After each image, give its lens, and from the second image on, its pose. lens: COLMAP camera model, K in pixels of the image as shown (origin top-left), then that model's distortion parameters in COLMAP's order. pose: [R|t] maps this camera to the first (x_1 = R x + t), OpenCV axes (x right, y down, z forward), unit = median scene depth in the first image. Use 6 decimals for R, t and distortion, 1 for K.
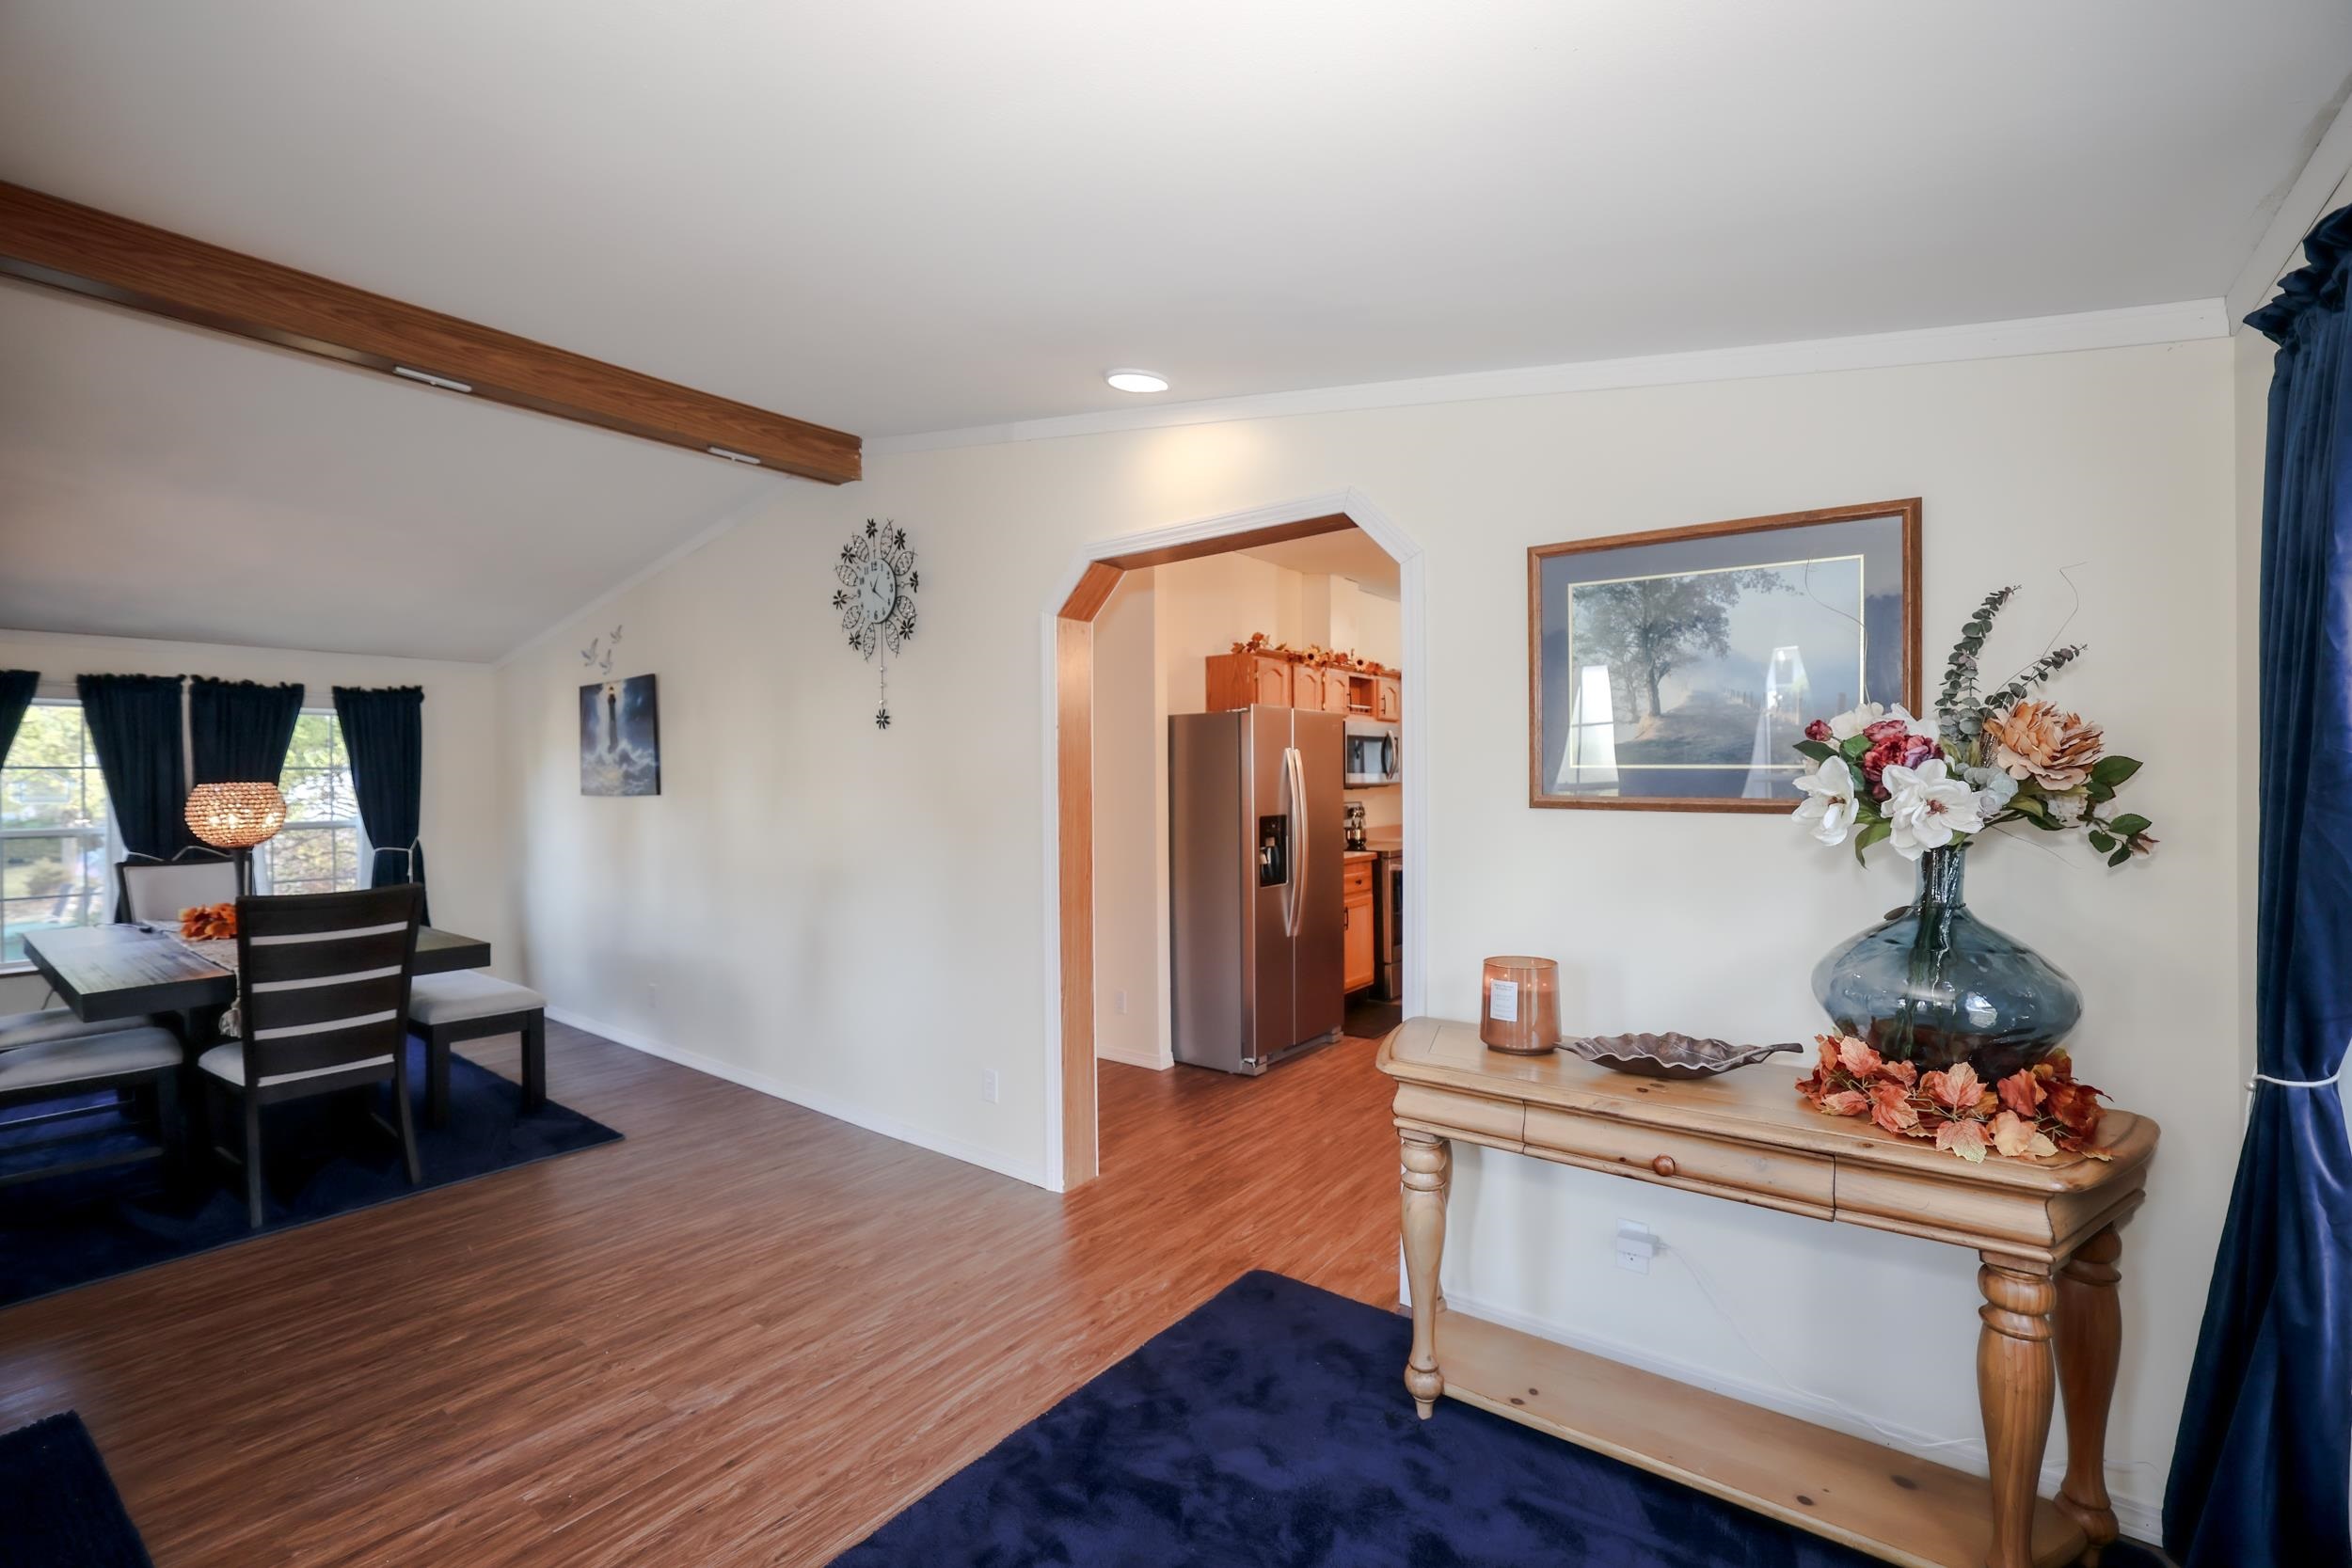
lens RADIAL K [[1044.9, 0, 1187.3], [0, 1044.9, 780.3], [0, 0, 1]] dist [-0.042601, 0.016209]
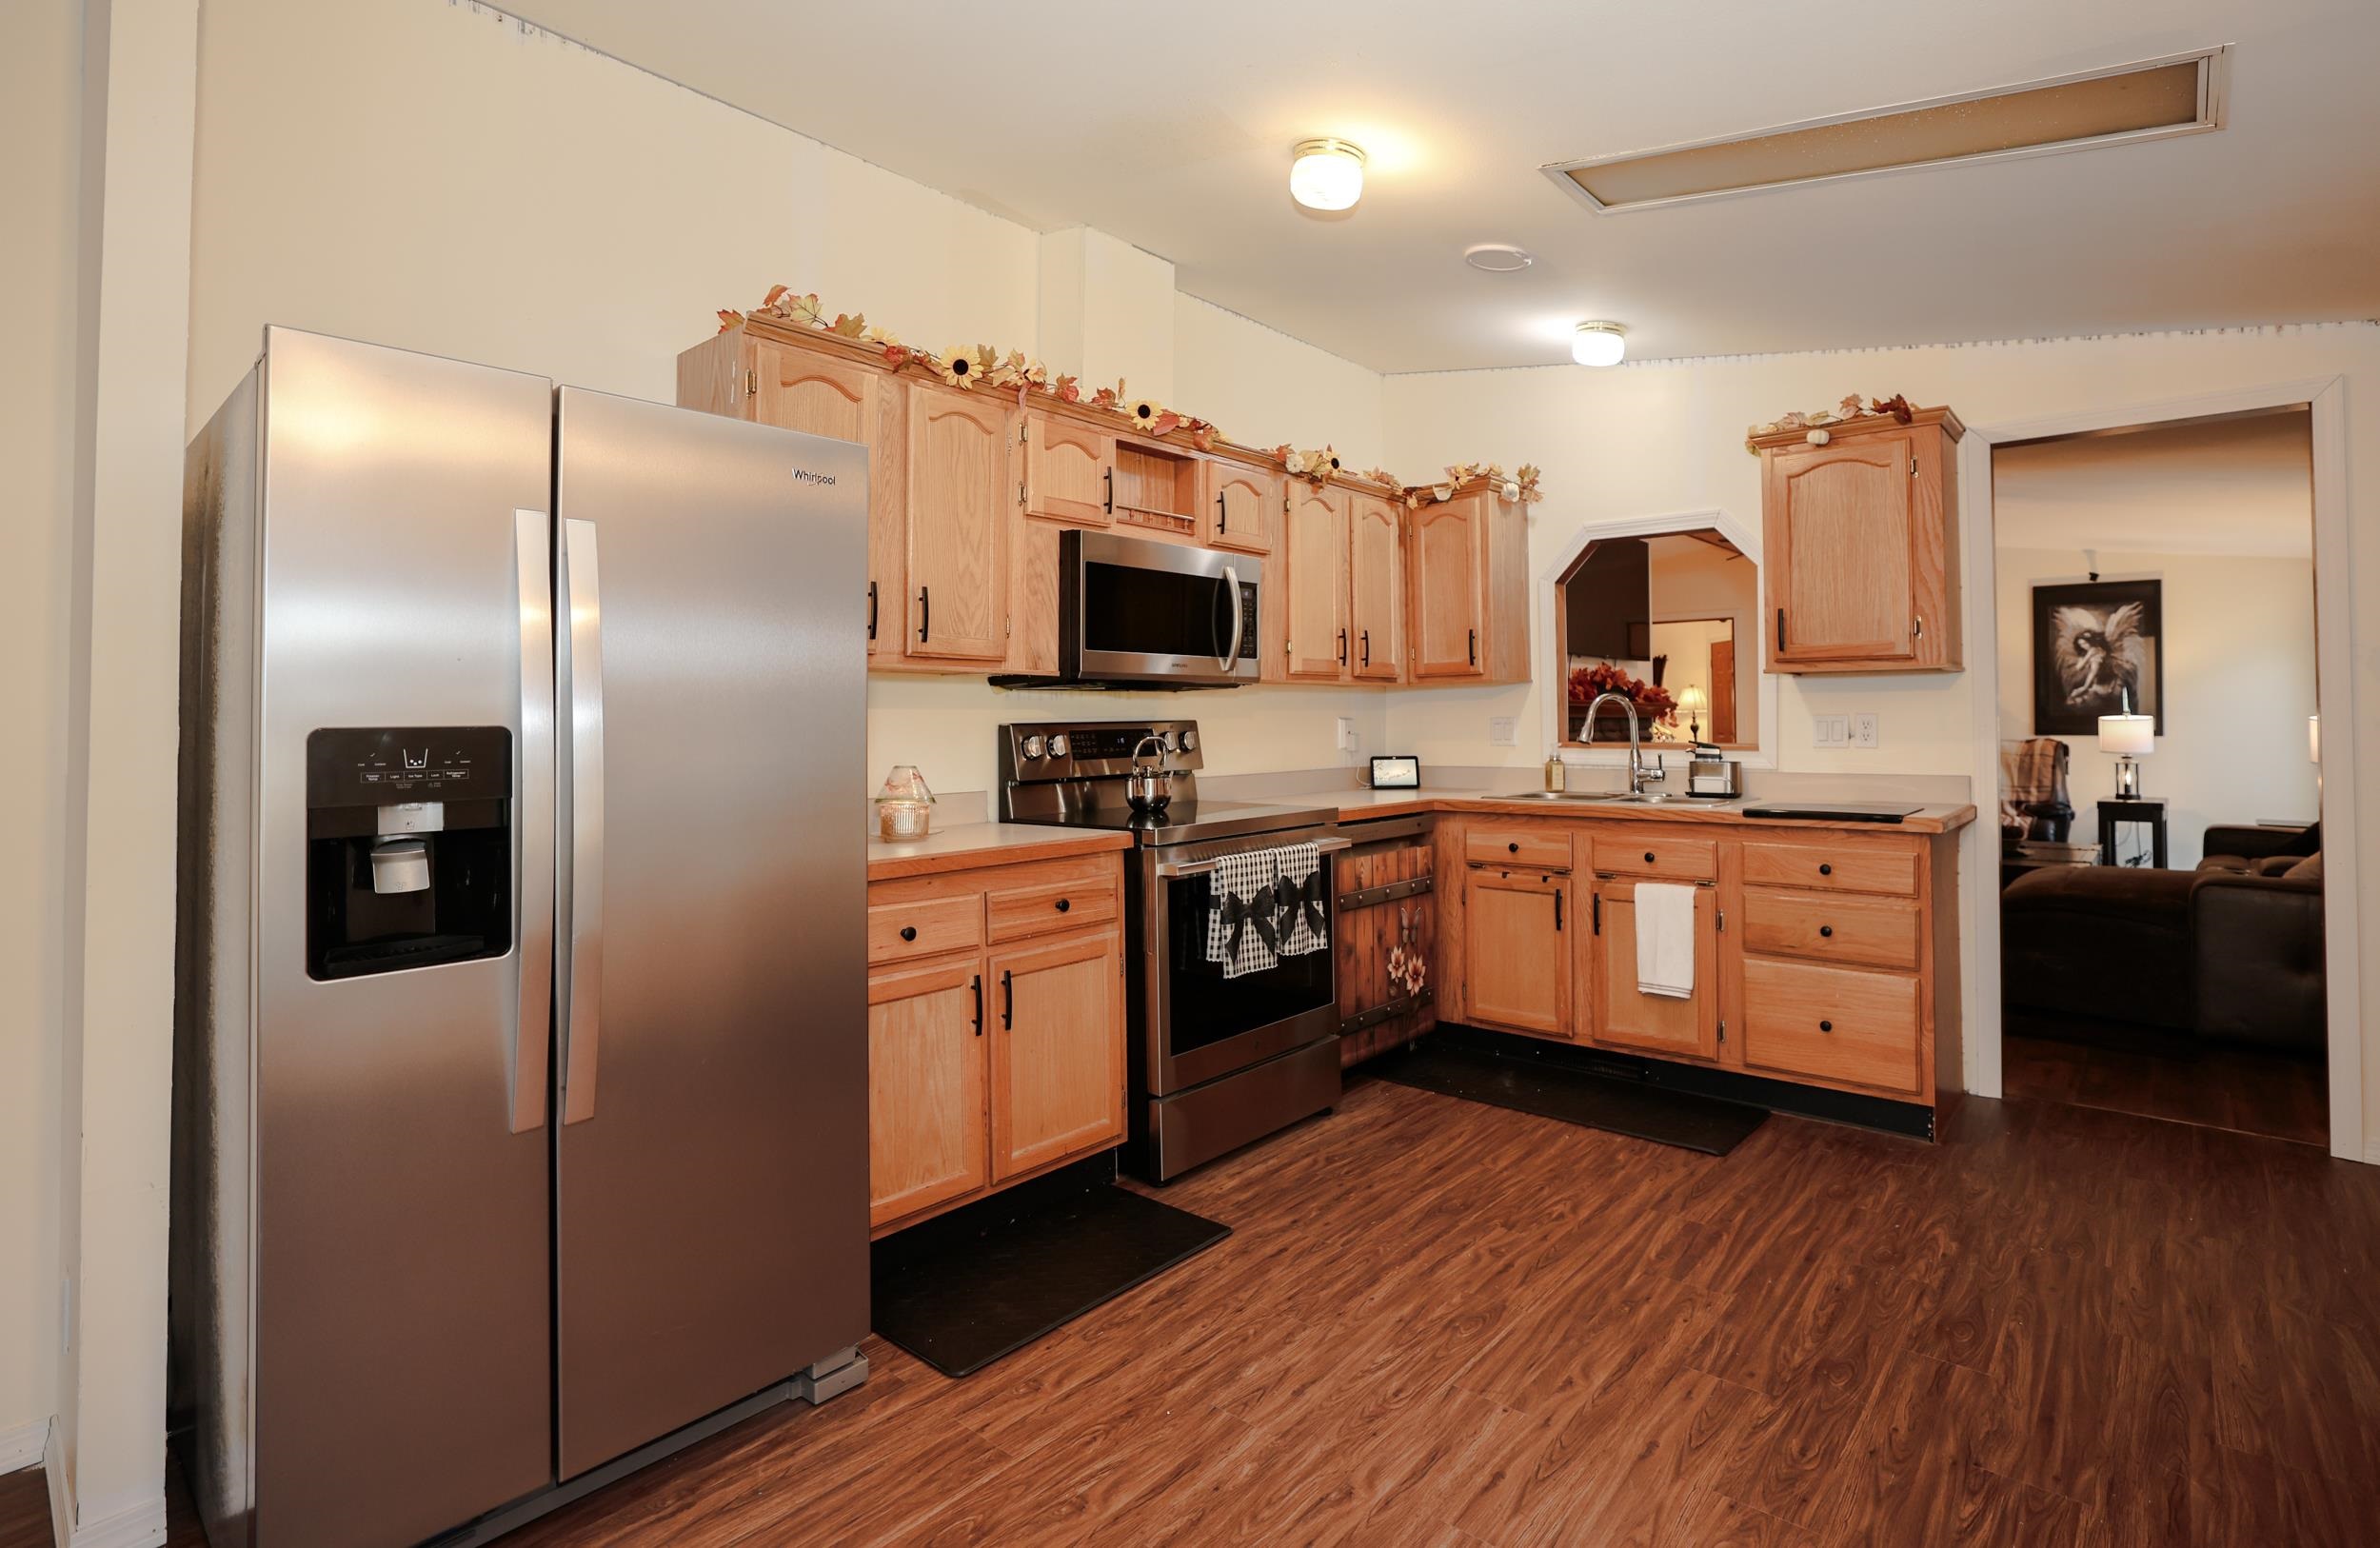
lens RADIAL K [[1111.2, 0, 1287.0], [0, 1111.2, 705.1], [0, 0, 1]] dist [-0.037945, 0.004537]
pose [[0.999523, 0.002676, -0.030764, 0.258266], [-0.003211, 0.999844, -0.017361, 0.025143], [0.030712, 0.017451, 0.999376, 0.548628]]
